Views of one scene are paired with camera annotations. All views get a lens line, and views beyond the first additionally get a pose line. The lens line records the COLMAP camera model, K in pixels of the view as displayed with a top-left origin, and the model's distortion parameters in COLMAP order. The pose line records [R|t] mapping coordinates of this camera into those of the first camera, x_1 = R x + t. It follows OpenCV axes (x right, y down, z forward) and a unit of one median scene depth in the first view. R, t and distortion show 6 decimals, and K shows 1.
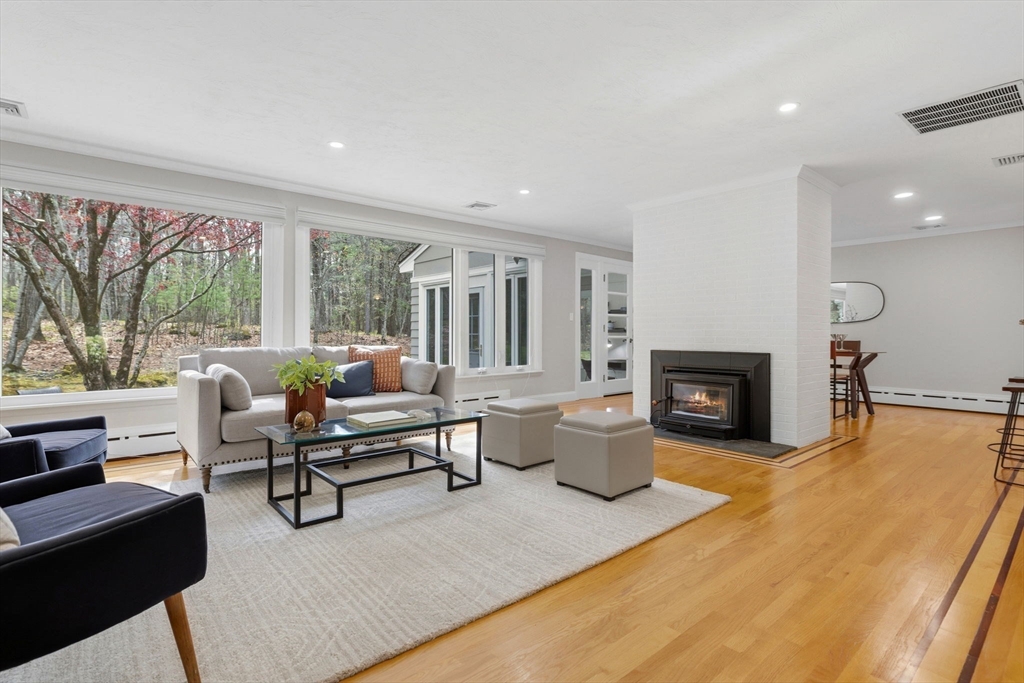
lens RADIAL K [[497.0, 0, 513.7], [0, 497.0, 340.5], [0, 0, 1]] dist [-0.004814, -0.000321]
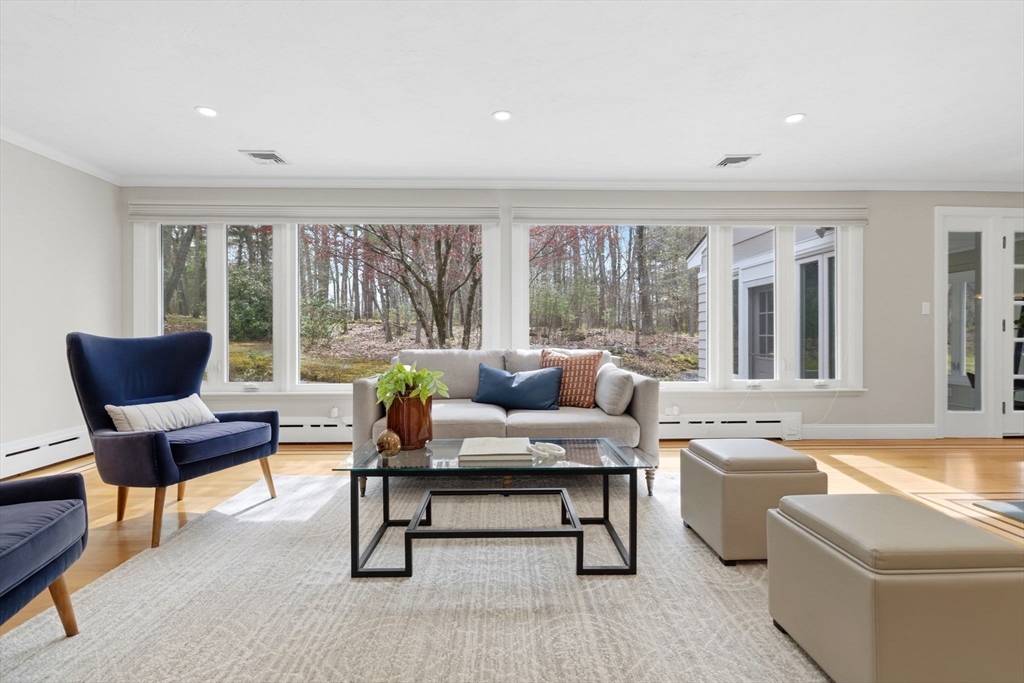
lens RADIAL K [[455.2, 0, 510.8], [0, 455.2, 338.7], [0, 0, 1]] dist [0.001797, 0.000255]
pose [[0.770276, 0.003005, -0.637703, 0.139987], [-0.006947, 0.999969, -0.003680, -0.004881], [0.637673, 0.007265, 0.770273, 0.354903]]
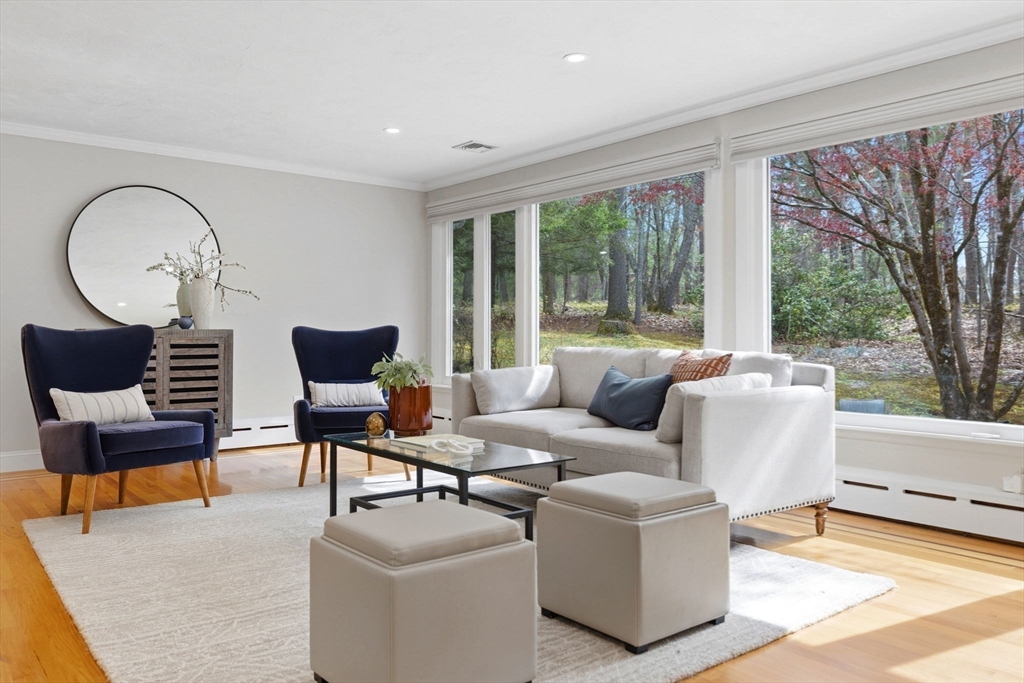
lens RADIAL K [[775.3, 0, 513.2], [0, 775.3, 332.5], [0, 0, 1]] dist [-0.000941, -0.002450]
pose [[-0.042767, -0.001582, -0.999084, 0.645076], [-0.018065, 0.999836, -0.000810, -0.006046], [0.998922, 0.018014, -0.042788, 0.848533]]
